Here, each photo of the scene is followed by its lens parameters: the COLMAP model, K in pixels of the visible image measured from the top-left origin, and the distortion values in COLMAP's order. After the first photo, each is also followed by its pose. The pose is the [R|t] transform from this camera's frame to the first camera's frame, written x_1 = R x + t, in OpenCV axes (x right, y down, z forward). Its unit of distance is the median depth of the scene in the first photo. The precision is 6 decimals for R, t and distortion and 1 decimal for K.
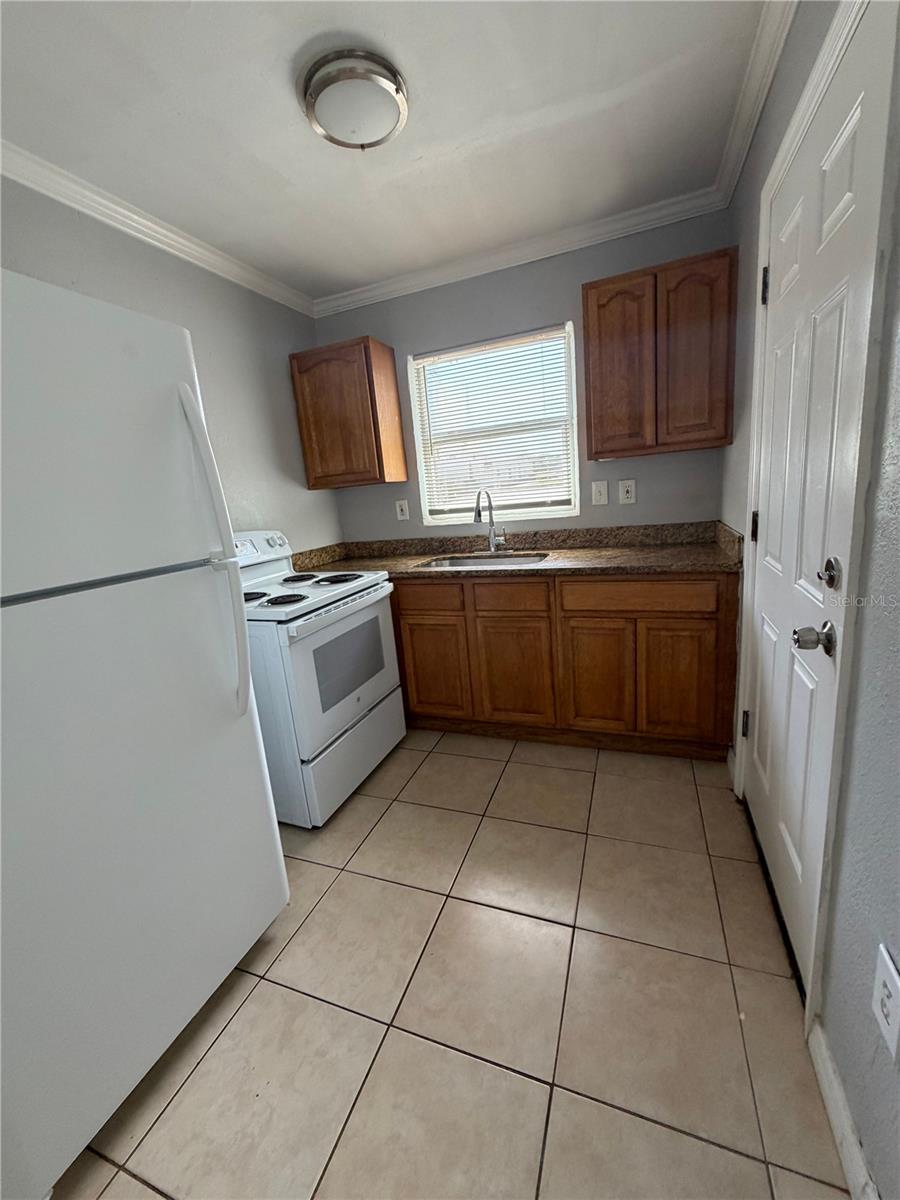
lens RADIAL K [[475.5, 0, 454.3], [0, 475.5, 595.0], [0, 0, 1]] dist [0.002326, 0.000409]
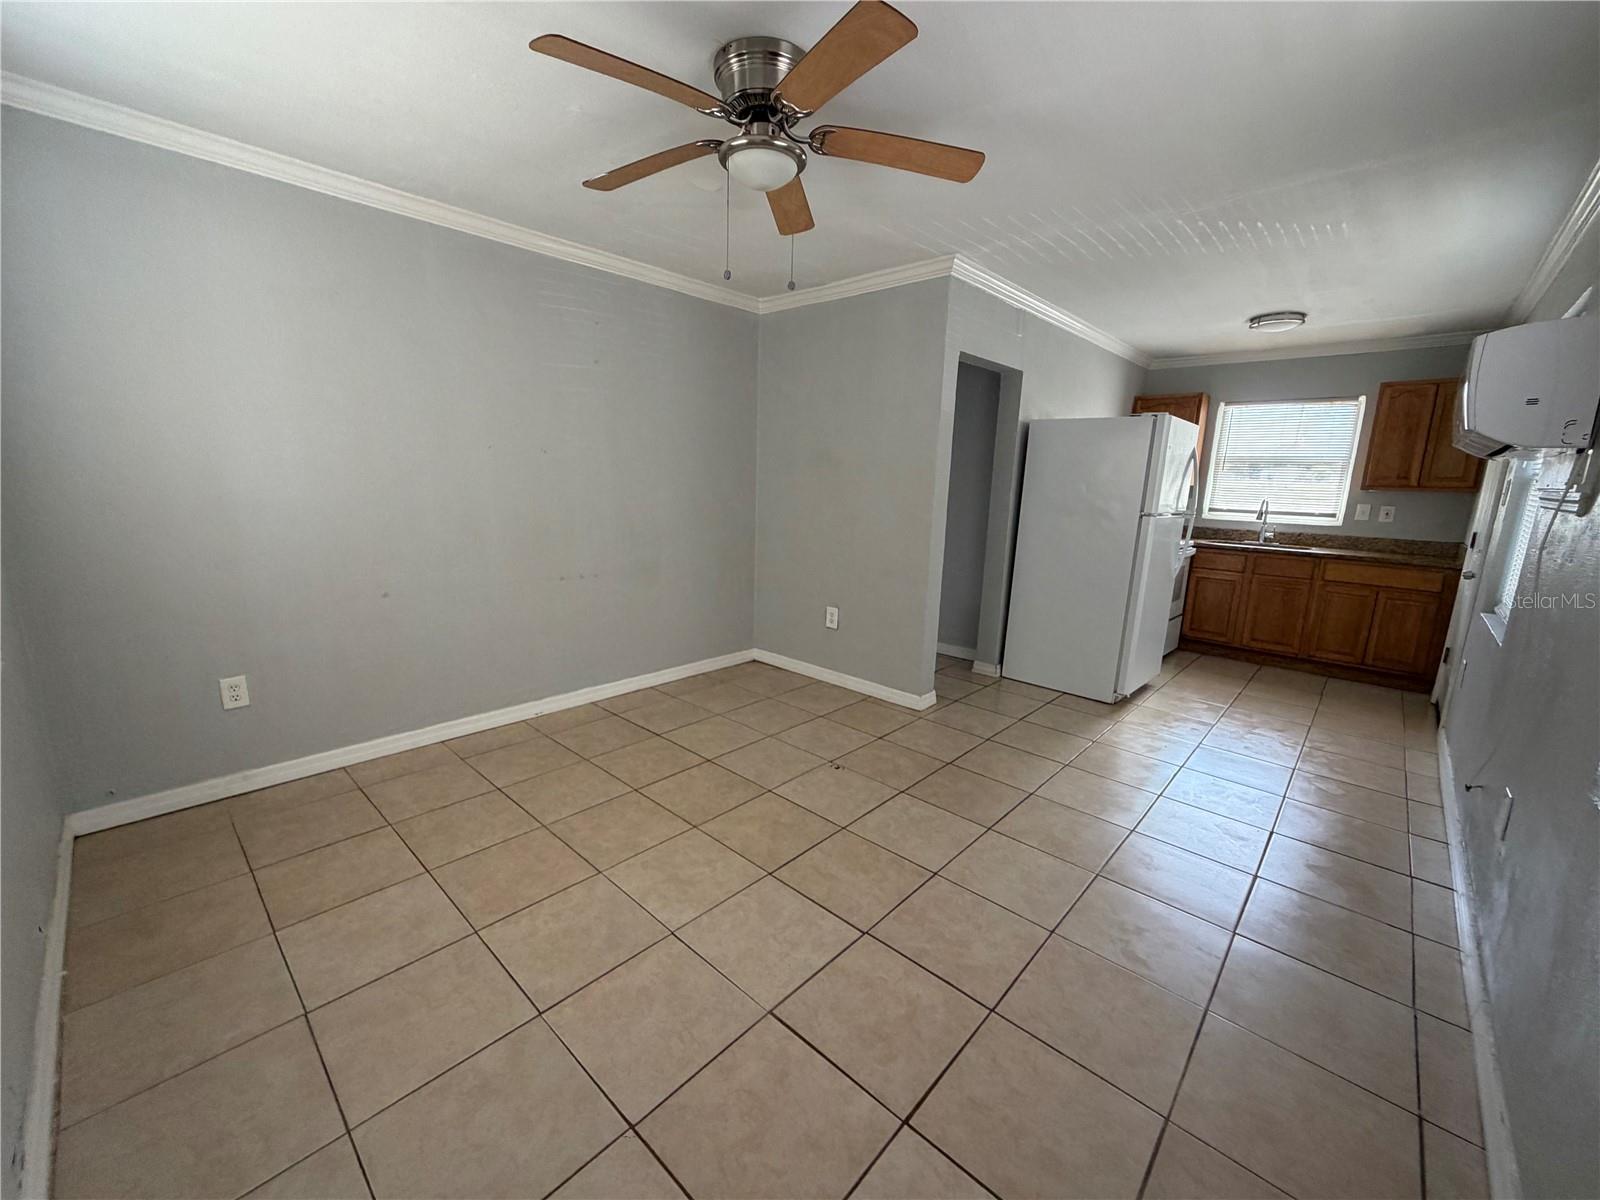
lens RADIAL K [[634.0, 0, 800.0], [0, 634.0, 600.0], [0, 0, 1]] dist [0.002326, 0.000409]
pose [[0.917051, 0.186312, -0.352571, -0.550956], [-0.190999, 0.981348, 0.021787, 0.342432], [0.350054, 0.047361, 0.935531, -1.436082]]
